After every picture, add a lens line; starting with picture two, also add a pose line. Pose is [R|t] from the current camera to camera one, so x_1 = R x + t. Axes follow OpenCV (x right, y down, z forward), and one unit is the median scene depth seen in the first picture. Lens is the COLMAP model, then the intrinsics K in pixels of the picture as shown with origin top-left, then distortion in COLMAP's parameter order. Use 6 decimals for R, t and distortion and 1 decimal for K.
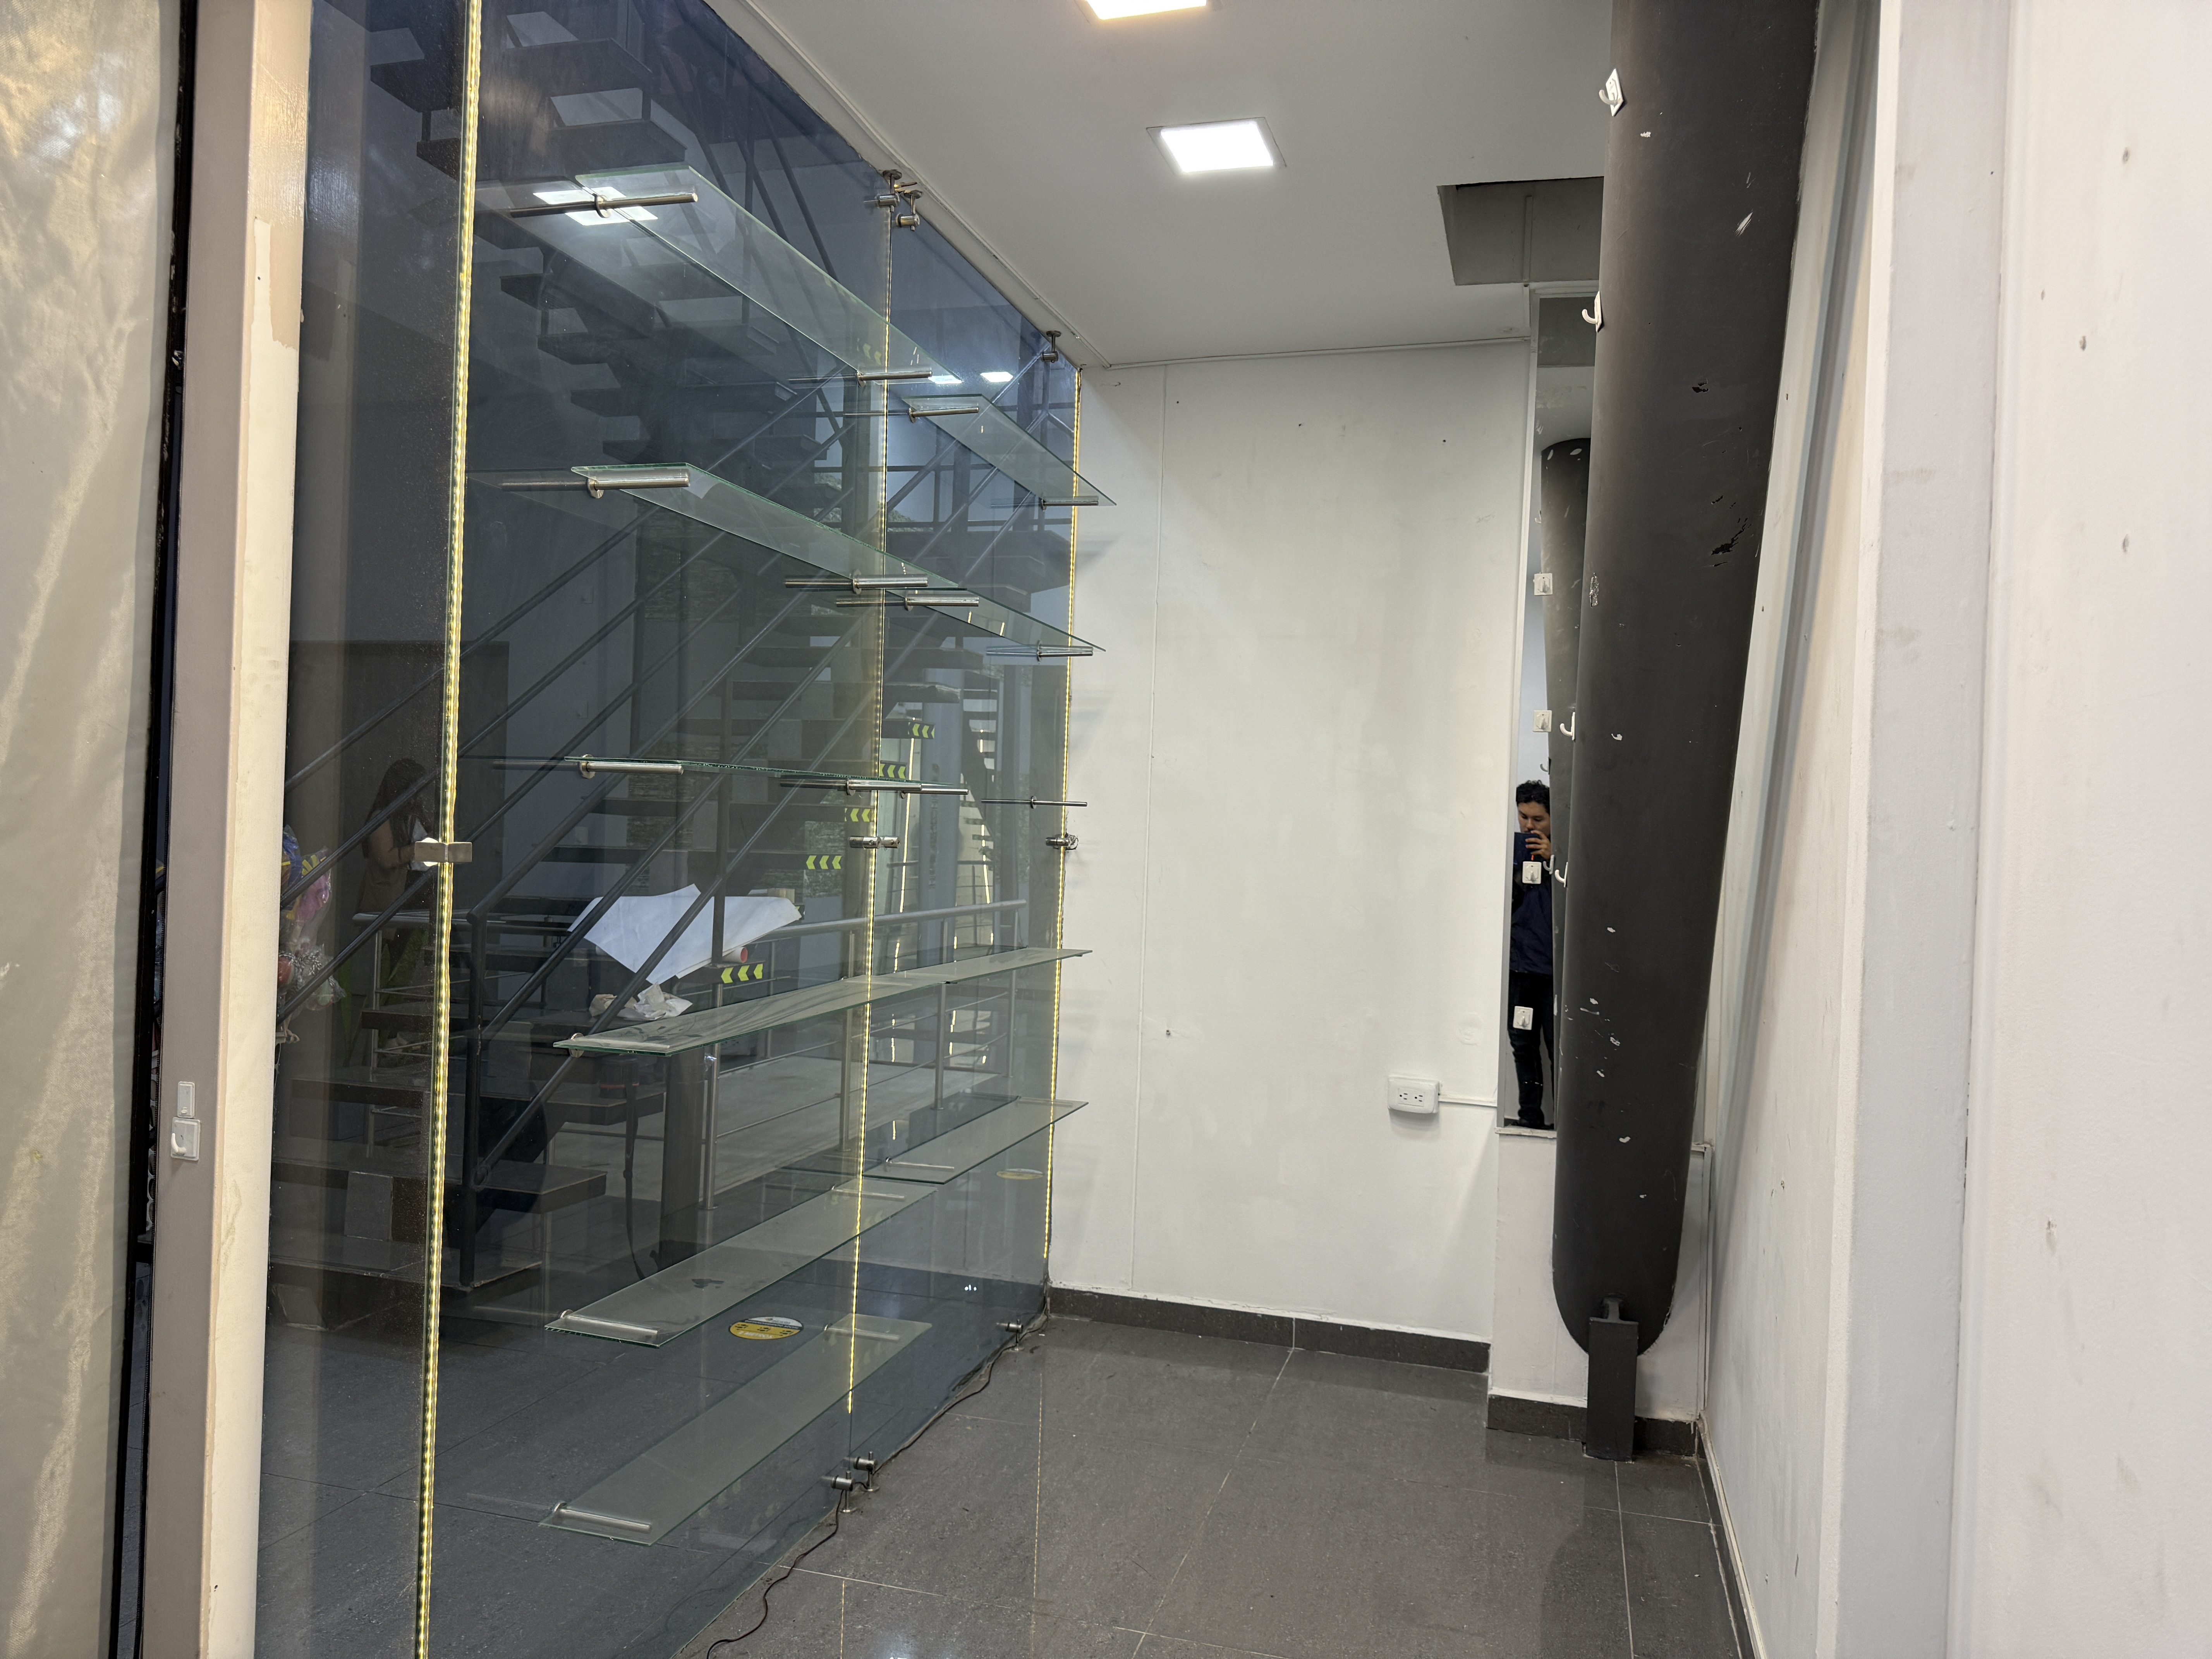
lens RADIAL K [[1561.1, 0, 1117.3], [0, 1561.1, 831.5], [0, 0, 1]] dist [0.046093, -0.052624]
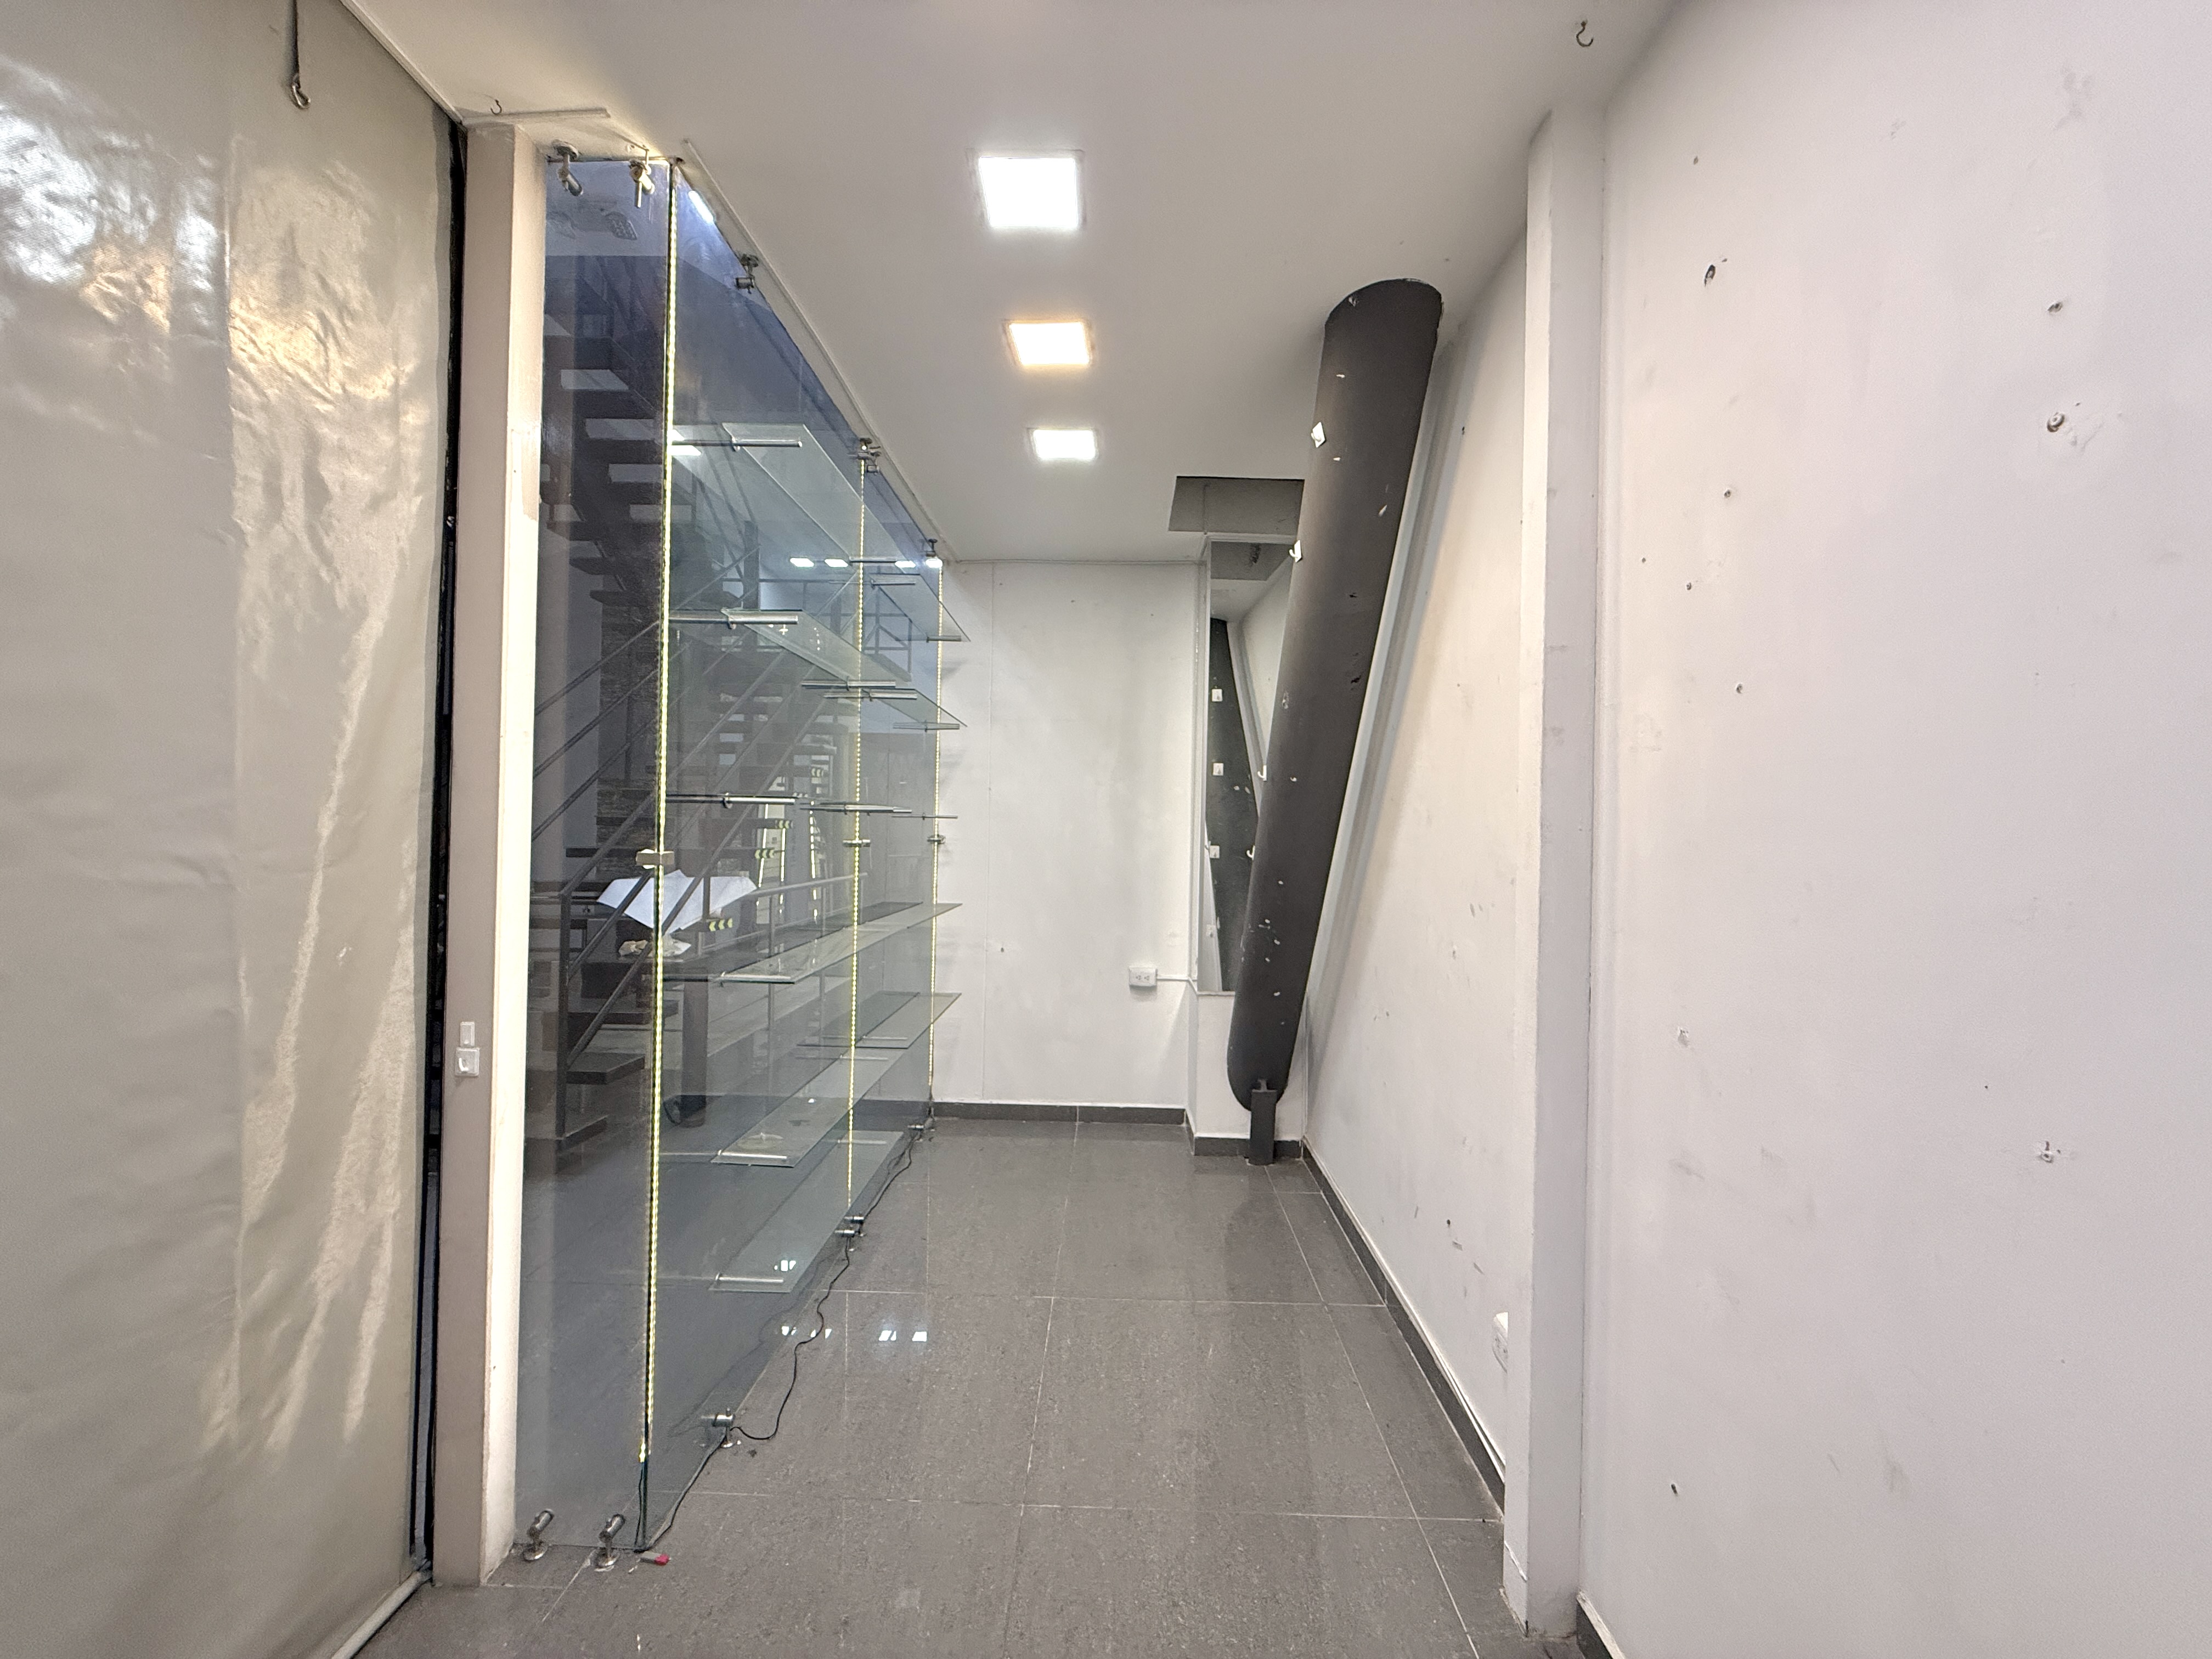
lens RADIAL K [[876.2, 0, 1107.6], [0, 876.2, 827.2], [0, 0, 1]] dist [-0.001704, 0.000031]
pose [[0.966485, -0.015989, 0.256225, -0.122654], [0.016196, 0.999868, 0.001303, -0.006367], [-0.256212, 0.002891, 0.966616, 0.038948]]
